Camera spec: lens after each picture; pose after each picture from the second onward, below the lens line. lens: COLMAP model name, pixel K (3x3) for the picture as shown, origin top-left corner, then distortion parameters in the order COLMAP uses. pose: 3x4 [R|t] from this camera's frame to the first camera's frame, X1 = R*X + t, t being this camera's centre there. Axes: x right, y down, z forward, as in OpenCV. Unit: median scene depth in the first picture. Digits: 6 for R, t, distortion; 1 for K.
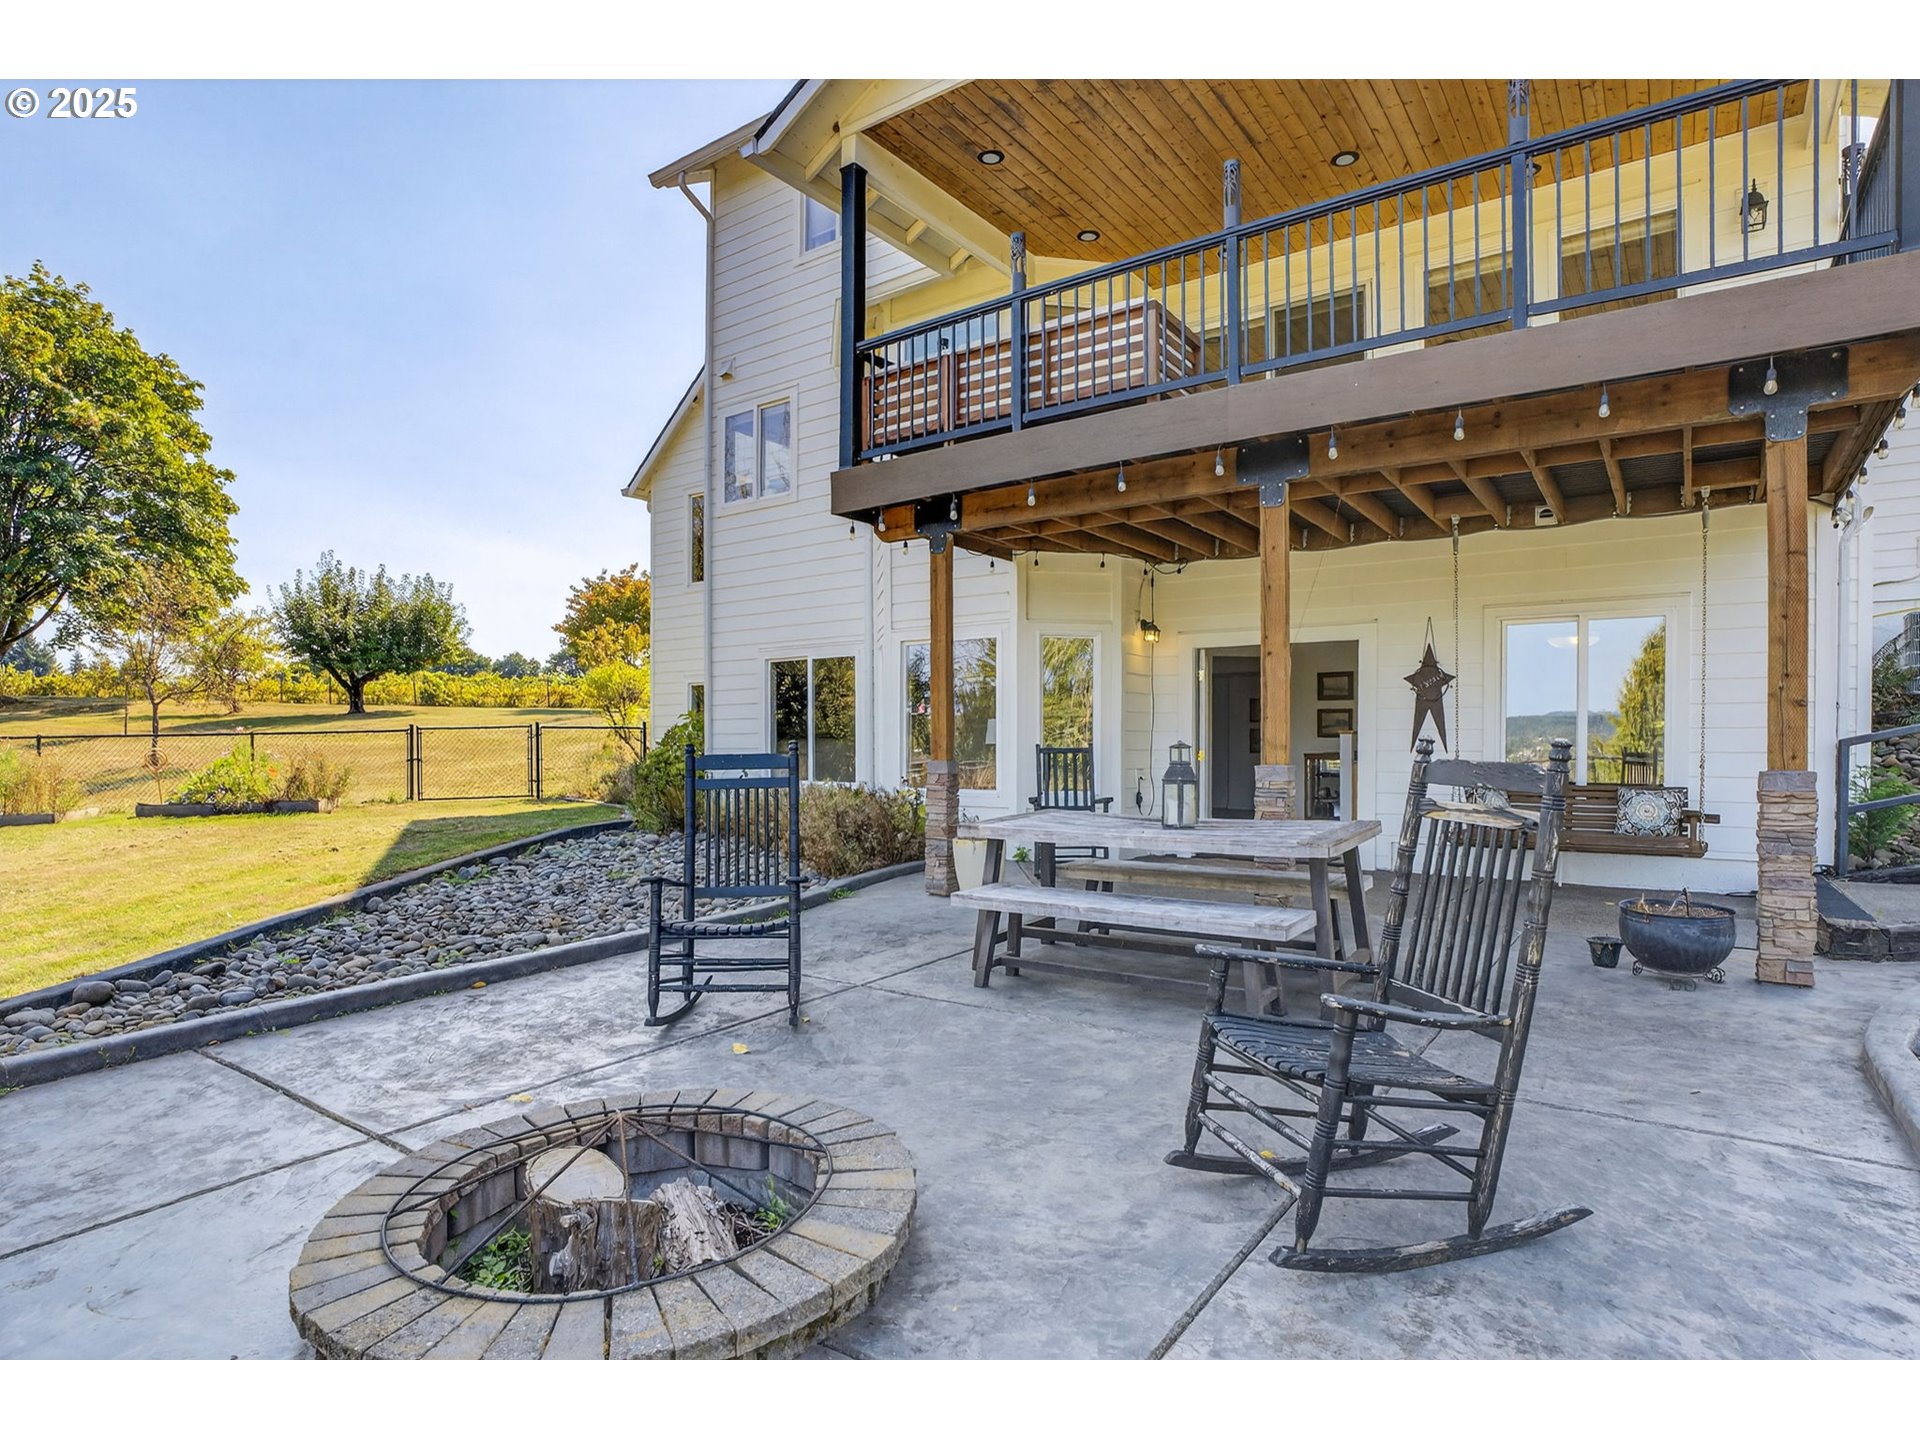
lens RADIAL K [[929.9, 0, 954.6], [0, 929.9, 719.8], [0, 0, 1]] dist [-0.060286, 0.023830]
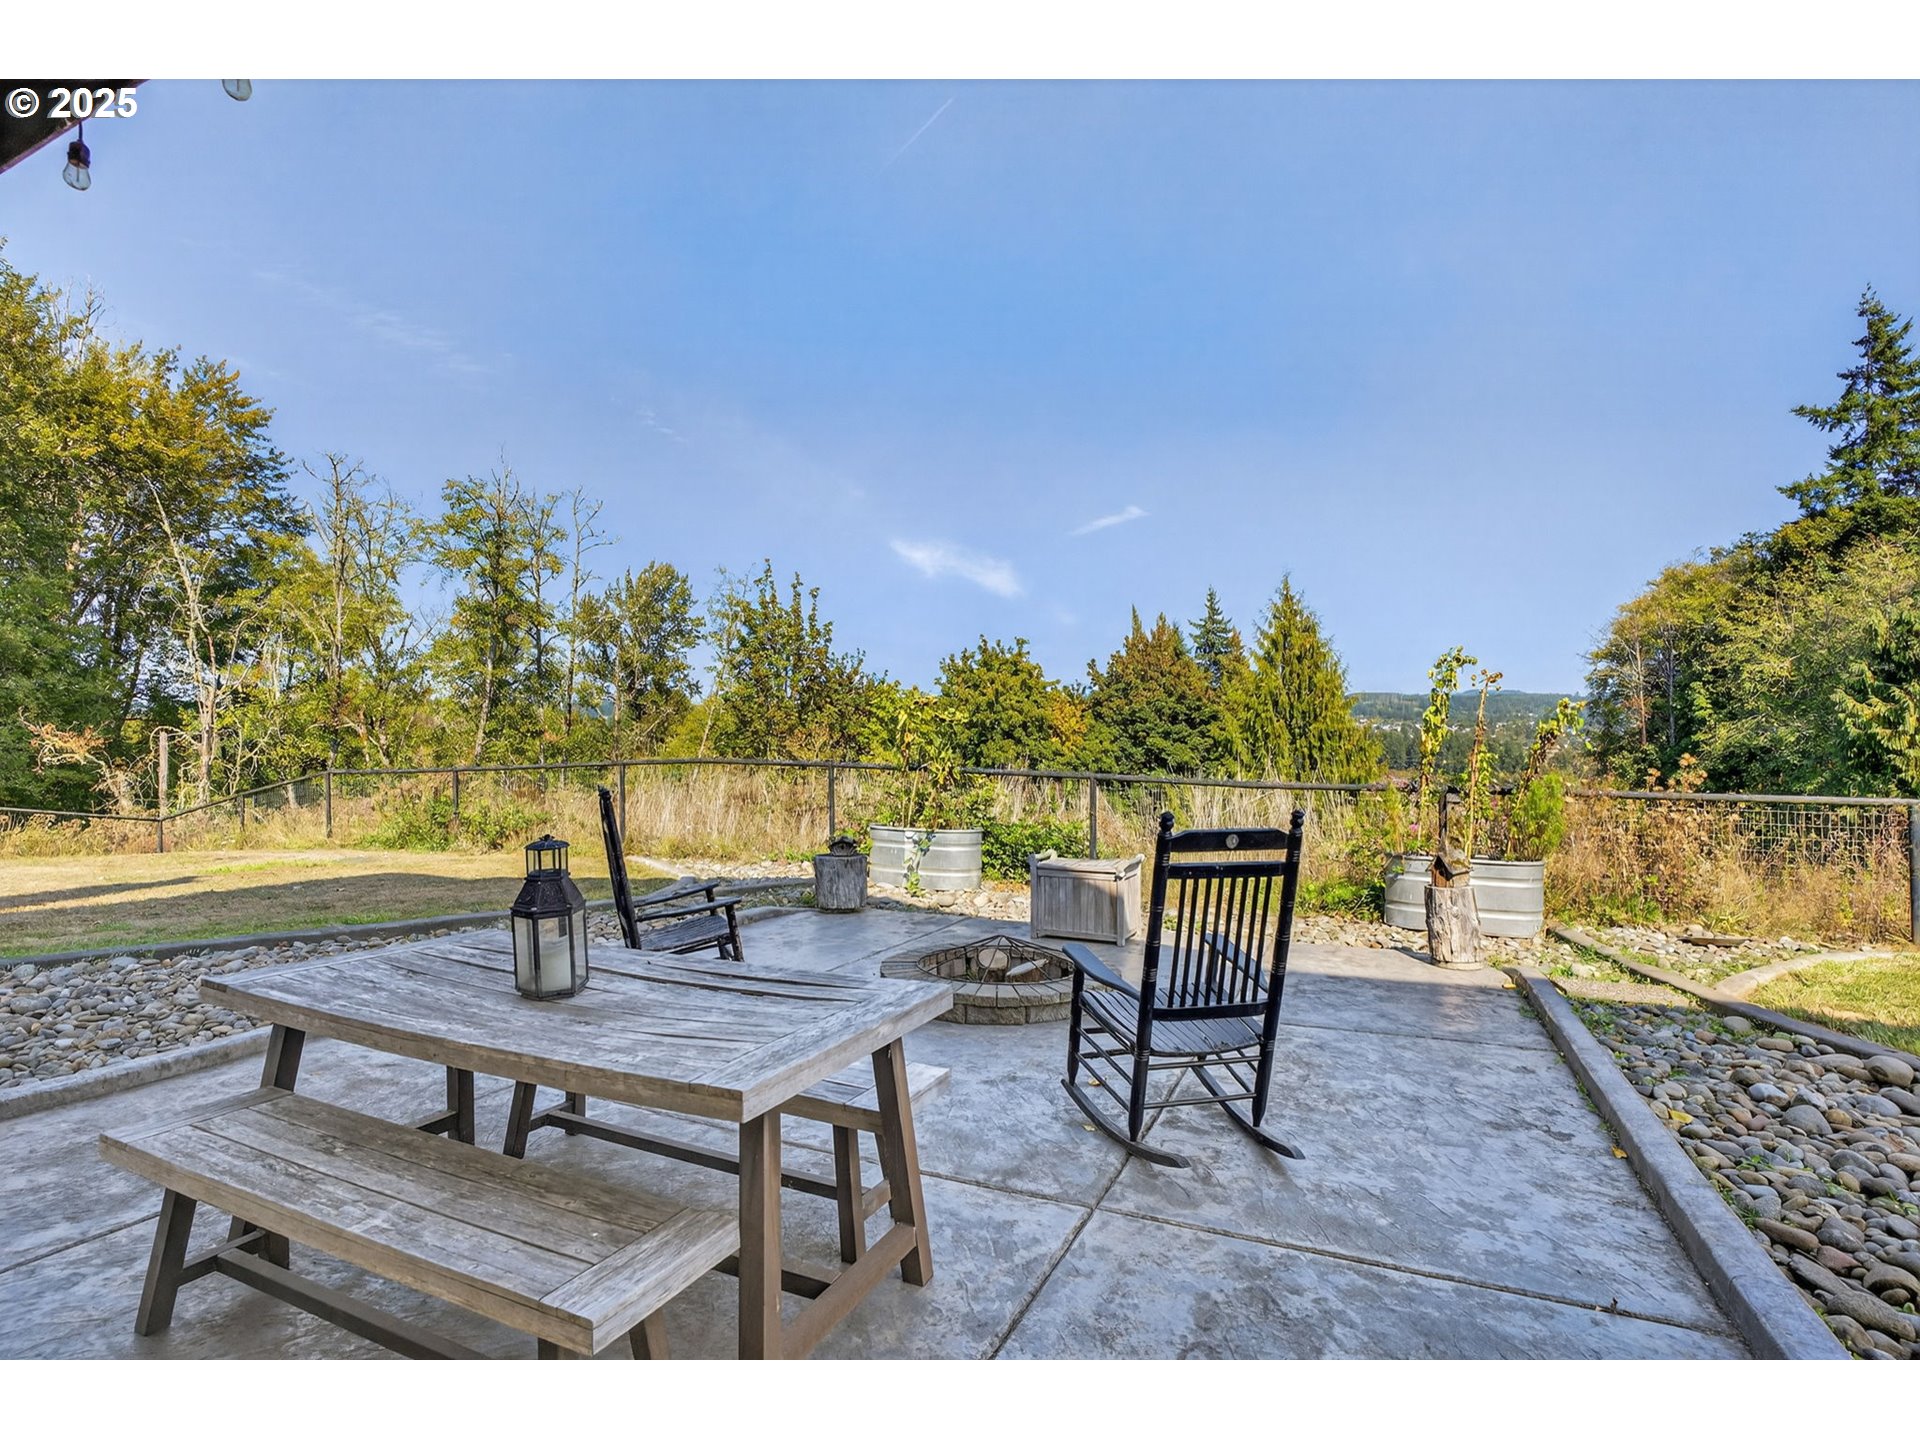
lens RADIAL K [[929.9, 0, 954.6], [0, 929.9, 719.8], [0, 0, 1]] dist [-0.060286, 0.023830]
pose [[-0.977686, 0.010514, -0.209806, 0.142241], [0.016147, 0.999553, -0.025155, -0.038851], [0.209448, -0.027981, -0.977419, 1.872459]]
